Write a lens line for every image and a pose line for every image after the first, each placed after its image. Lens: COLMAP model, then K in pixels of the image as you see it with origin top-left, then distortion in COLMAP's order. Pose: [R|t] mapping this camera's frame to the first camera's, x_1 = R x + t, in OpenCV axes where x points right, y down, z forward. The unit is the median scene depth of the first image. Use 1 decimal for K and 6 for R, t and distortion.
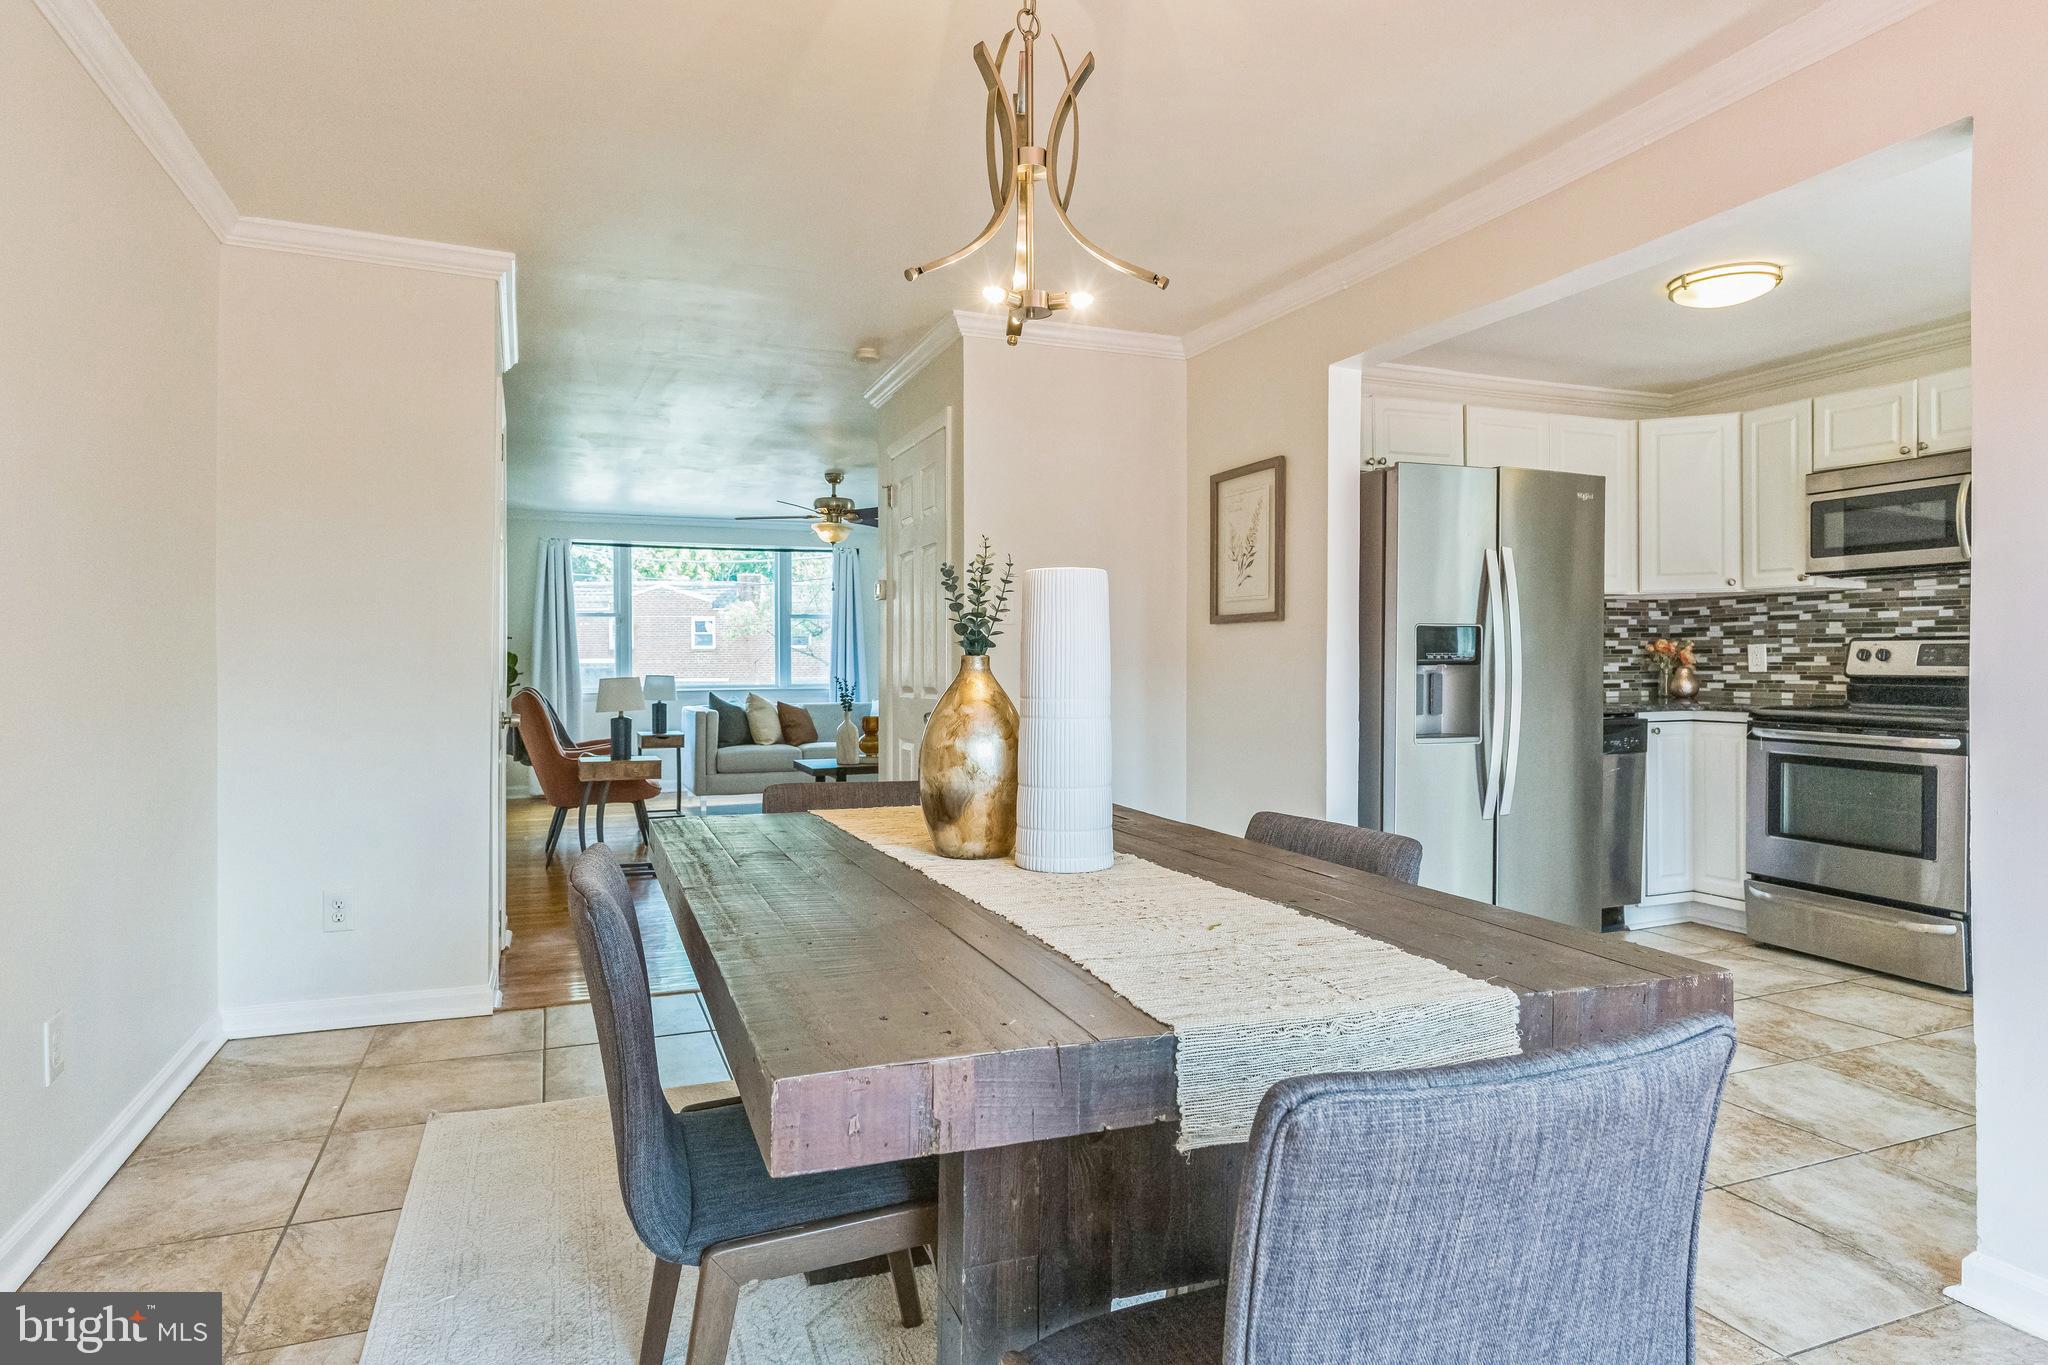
lens RADIAL K [[1169.5, 0, 1025.4], [0, 1169.5, 667.3], [0, 0, 1]] dist [0.005002, 0.002271]
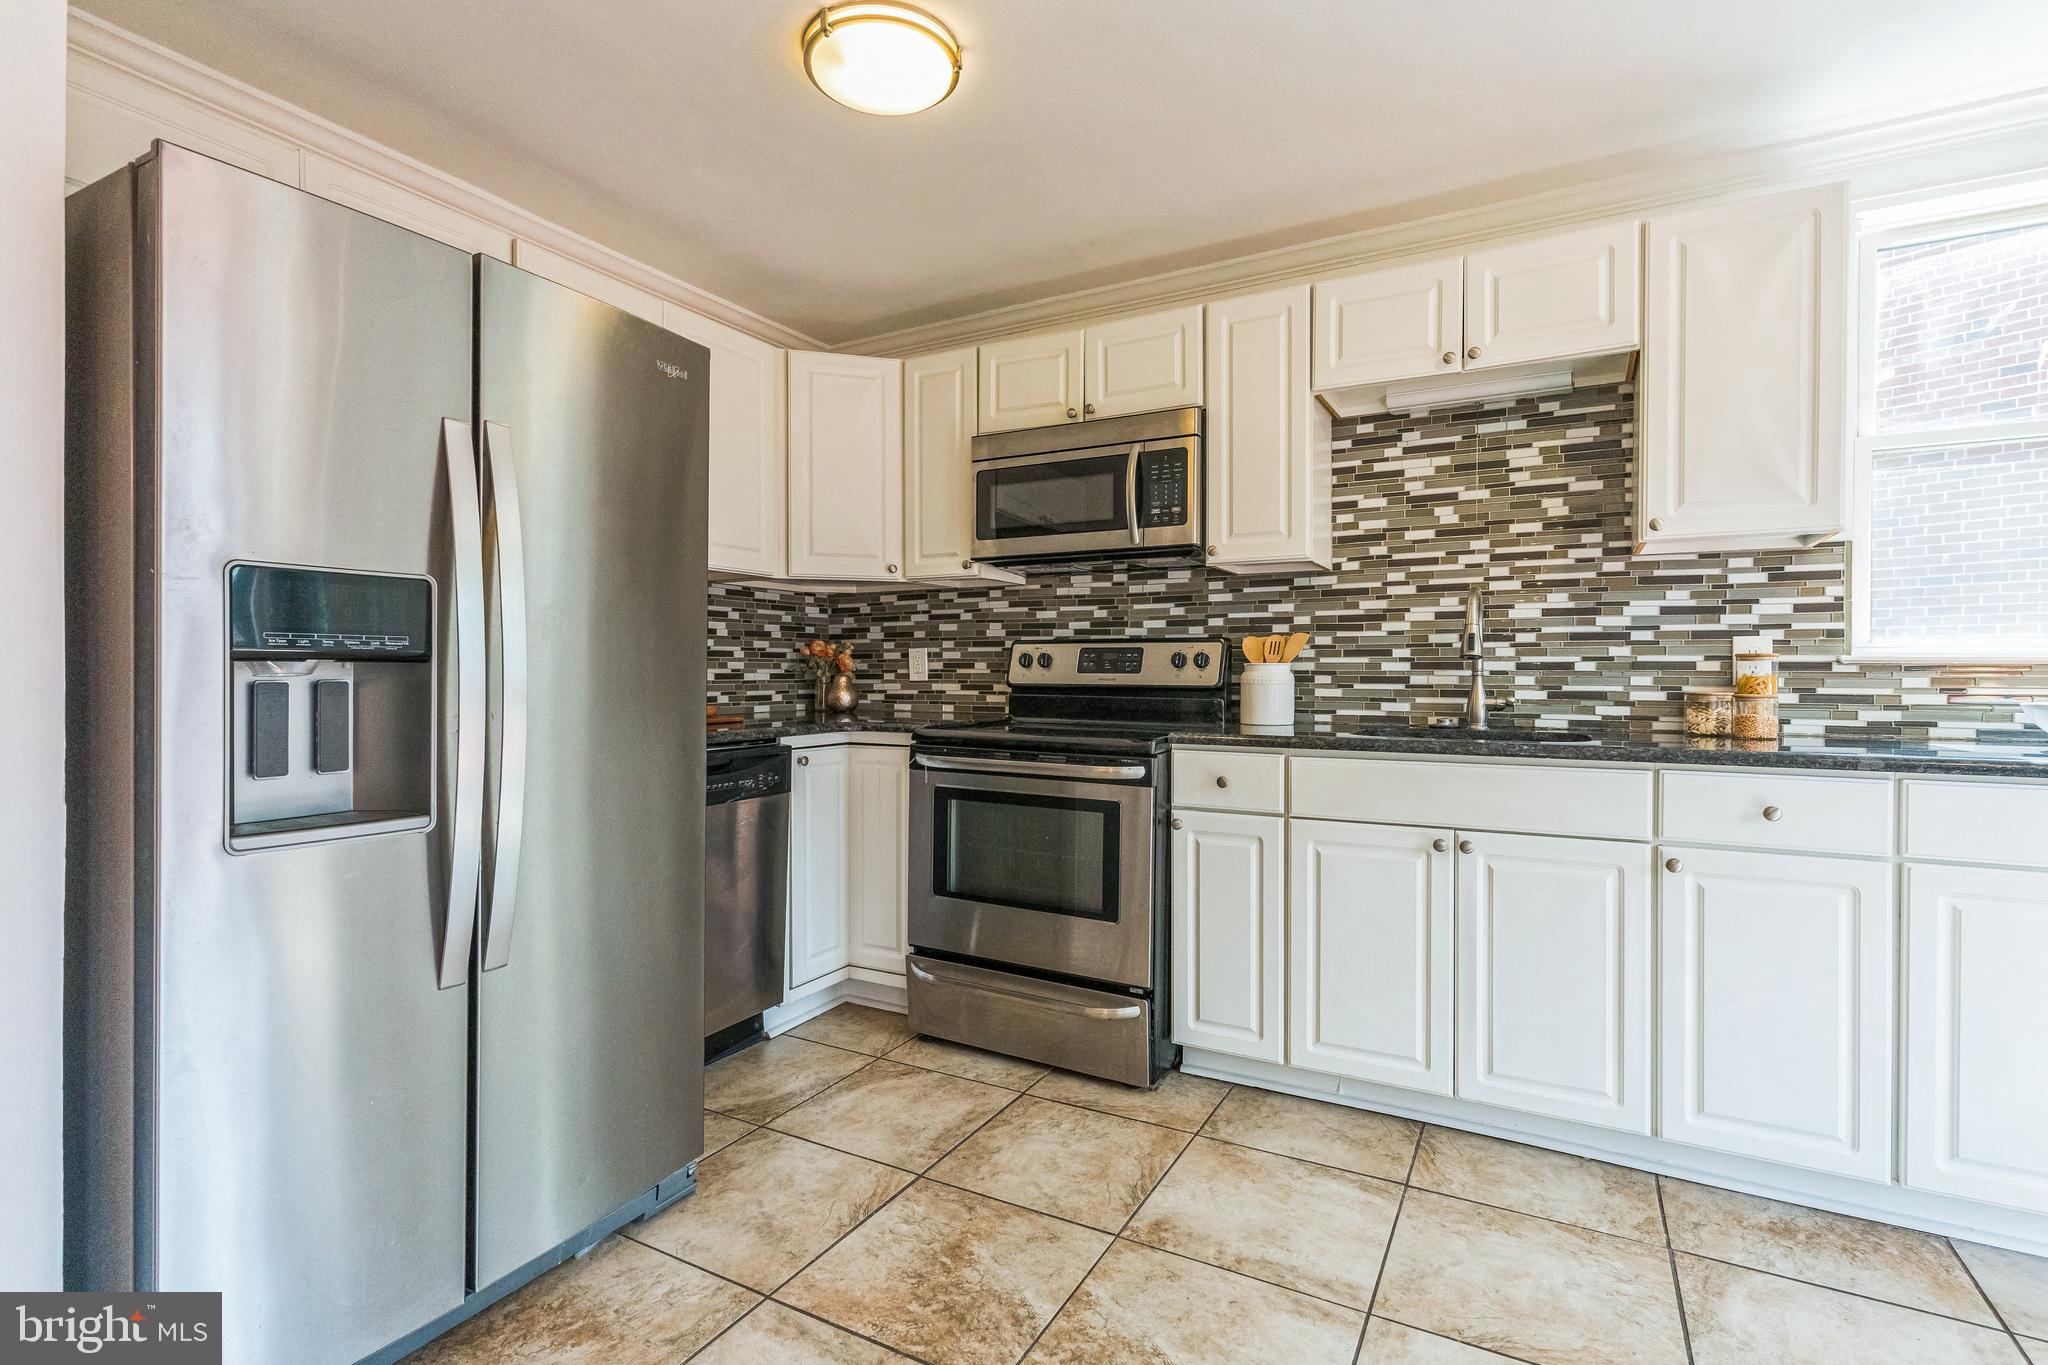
lens RADIAL K [[976.3, 0, 1015.5], [0, 976.3, 676.0], [0, 0, 1]] dist [0.000692, 0.000519]
pose [[0.784917, 0.004250, 0.619587, 0.258458], [-0.002035, 0.999989, -0.004281, 0.003697], [-0.619598, 0.002099, 0.784916, 0.429586]]
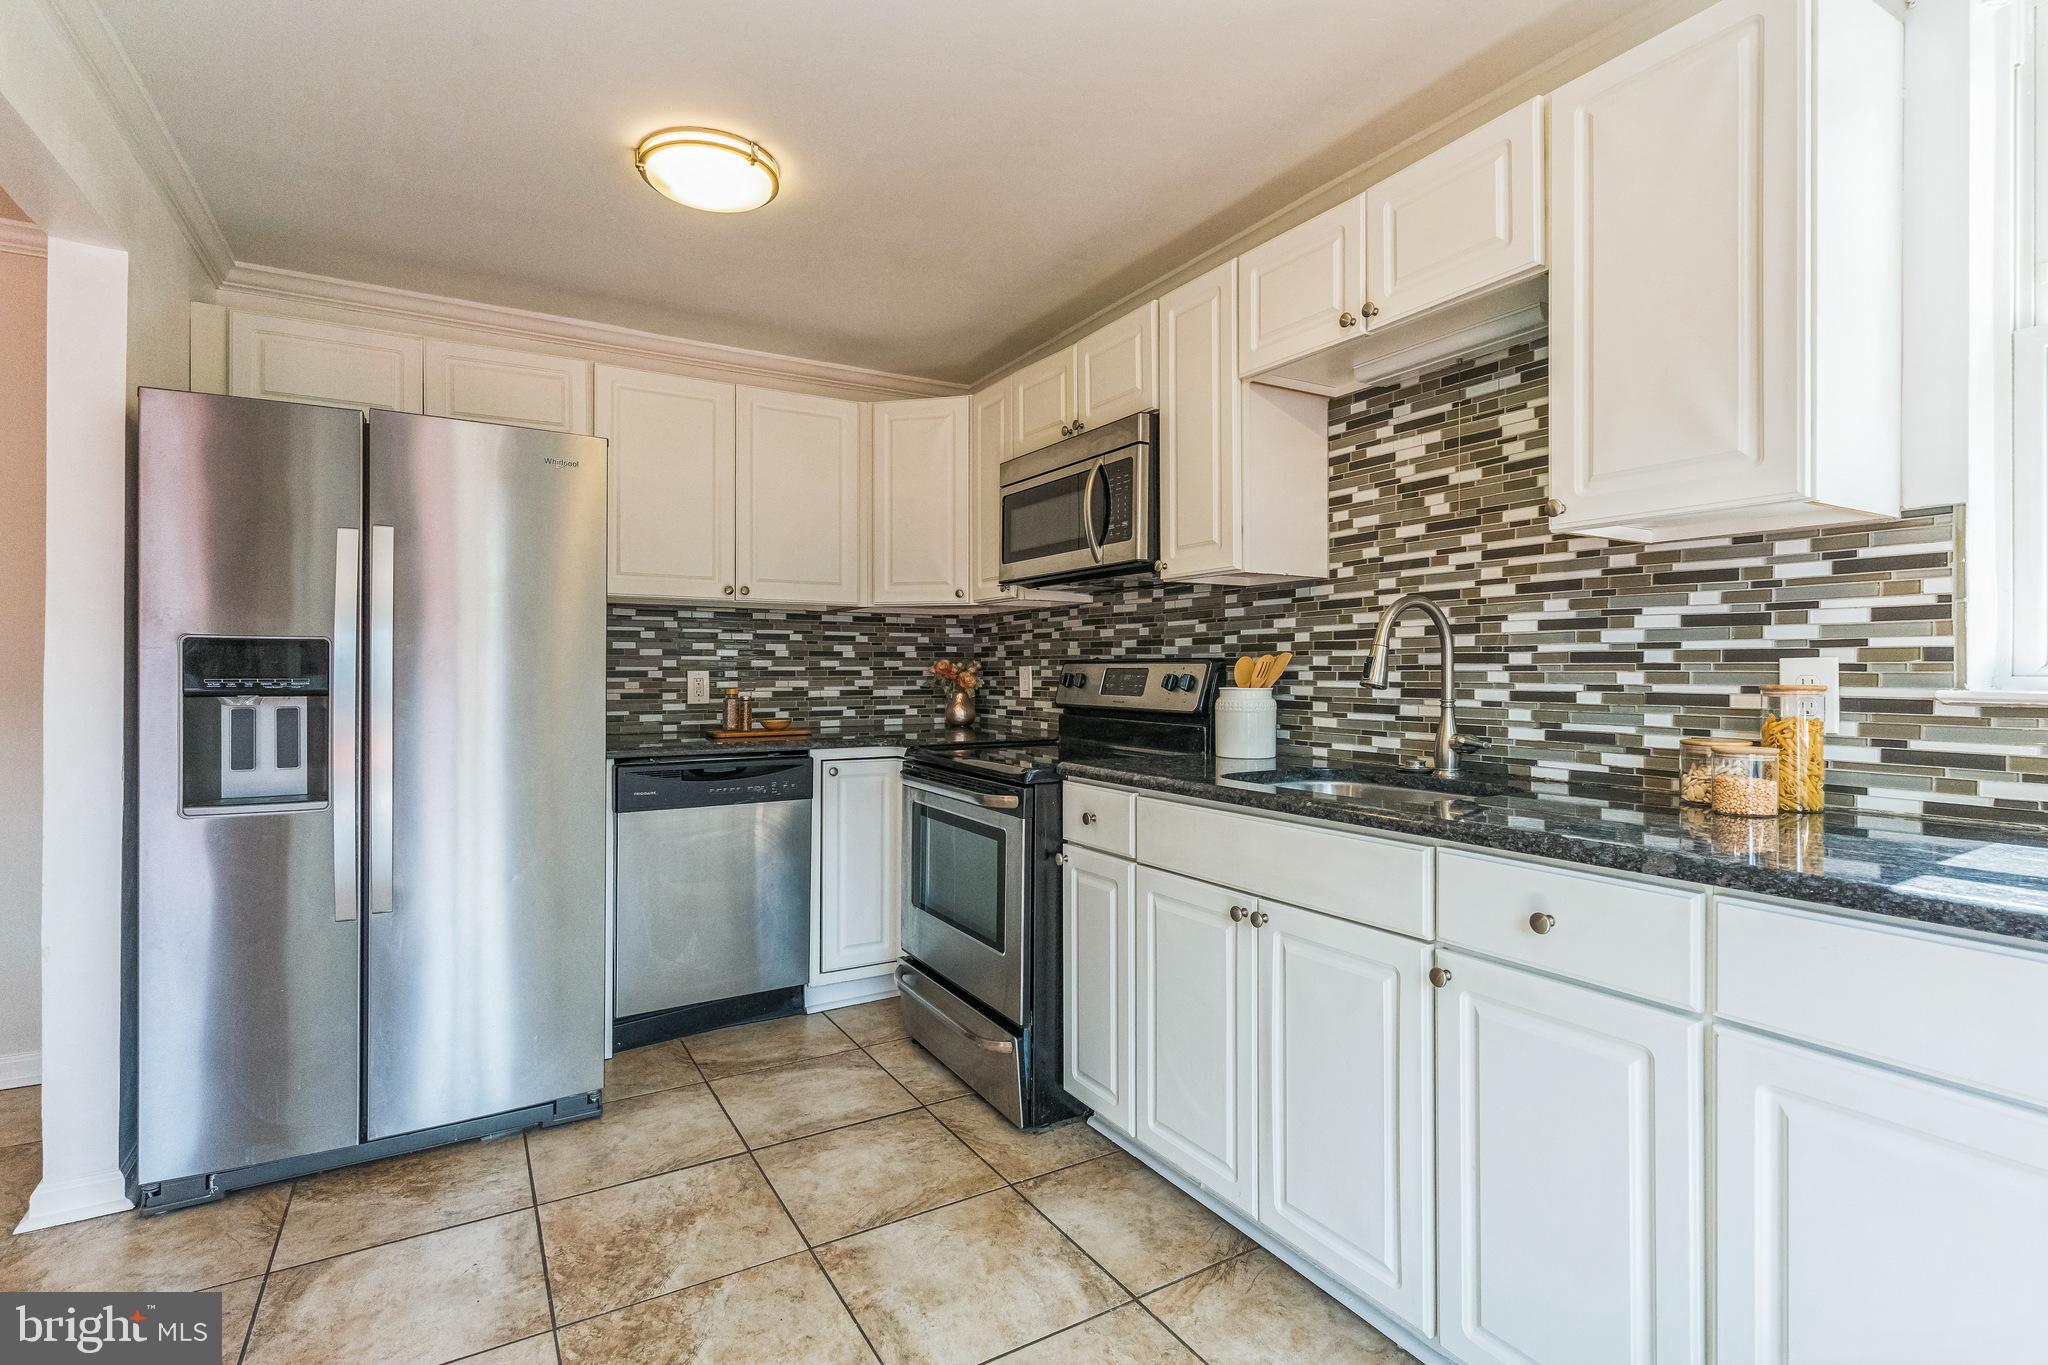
lens RADIAL K [[975.0, 0, 1018.6], [0, 975.0, 667.5], [0, 0, 1]] dist [0.002253, 0.000336]
pose [[0.990439, 0.006996, 0.137774, 0.556567], [-0.005516, 0.999923, -0.011118, -0.011268], [-0.137841, 0.010252, 0.990401, 0.297610]]
